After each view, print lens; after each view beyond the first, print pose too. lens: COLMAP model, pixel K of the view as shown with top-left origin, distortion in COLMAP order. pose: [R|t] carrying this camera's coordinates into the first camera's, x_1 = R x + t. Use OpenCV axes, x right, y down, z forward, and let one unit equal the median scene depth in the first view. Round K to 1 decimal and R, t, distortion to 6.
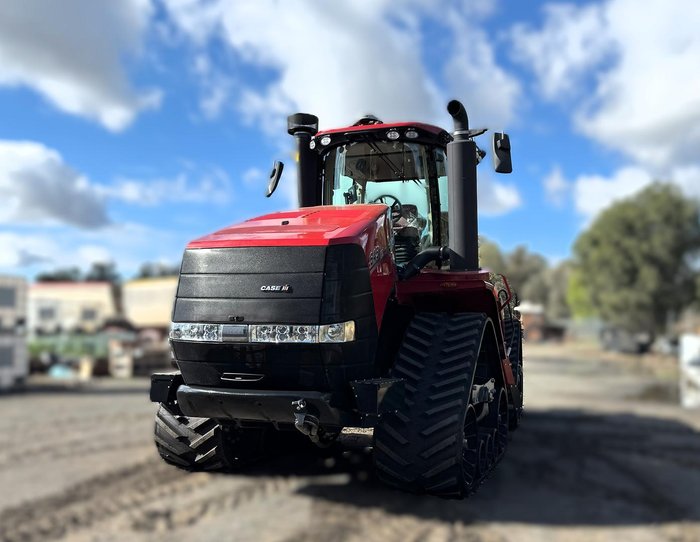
lens RADIAL K [[654.6, 0, 350.0], [0, 654.6, 271.0], [0, 0, 1]] dist [0.015436, 0.000350]
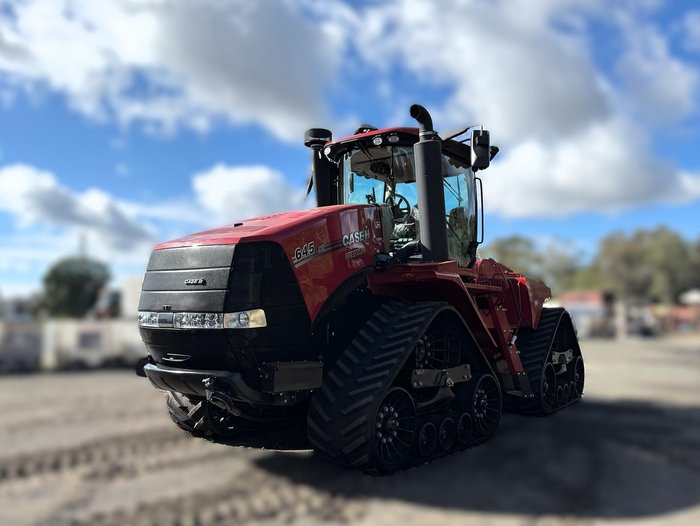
lens RADIAL K [[583.2, 0, 360.0], [0, 583.2, 257.8], [0, 0, 1]] dist [0.027502, -0.005041]
pose [[0.959615, -0.028300, -0.279889, 0.330784], [0.024086, 0.999539, -0.018483, 0.007089], [0.280283, 0.010995, 0.959854, 0.056644]]
